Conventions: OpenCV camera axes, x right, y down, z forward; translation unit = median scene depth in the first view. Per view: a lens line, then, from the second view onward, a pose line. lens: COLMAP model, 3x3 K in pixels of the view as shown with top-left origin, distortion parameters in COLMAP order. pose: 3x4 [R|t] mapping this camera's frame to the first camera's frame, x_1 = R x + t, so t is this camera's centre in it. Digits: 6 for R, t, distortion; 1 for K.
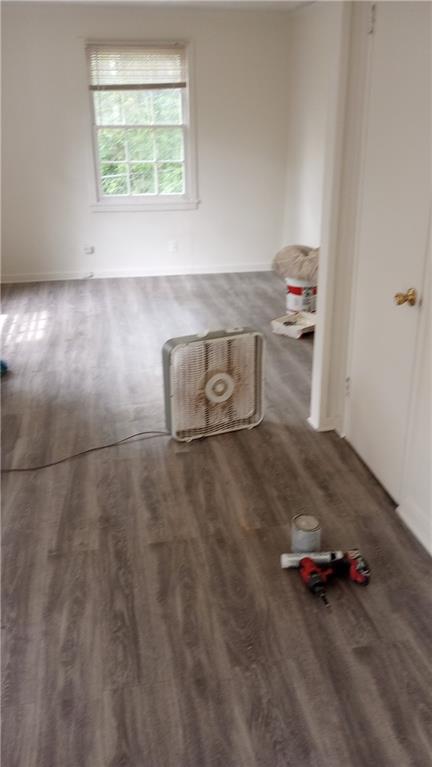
lens RADIAL K [[658.3, 0, 216.0], [0, 658.3, 383.5], [0, 0, 1]] dist [0.009054, -0.007783]
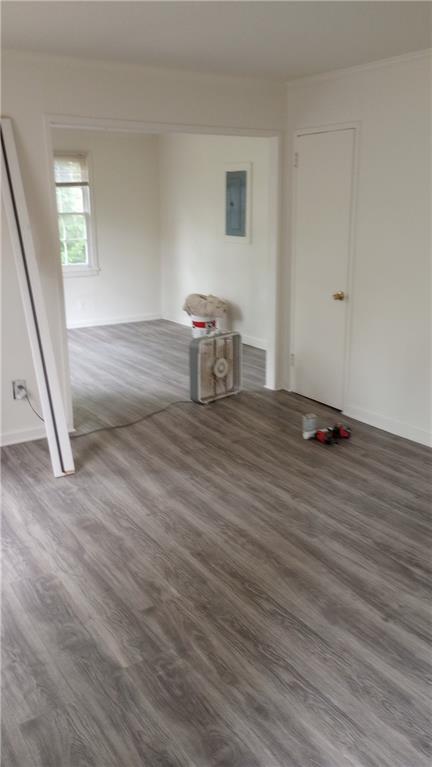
lens RADIAL K [[658.3, 0, 216.0], [0, 658.3, 383.5], [0, 0, 1]] dist [0.009054, -0.007783]
pose [[0.934097, -0.103568, 0.341667, -0.576373], [0.142045, 0.985804, -0.089520, 0.191663], [-0.327545, 0.132152, 0.935548, -0.527325]]
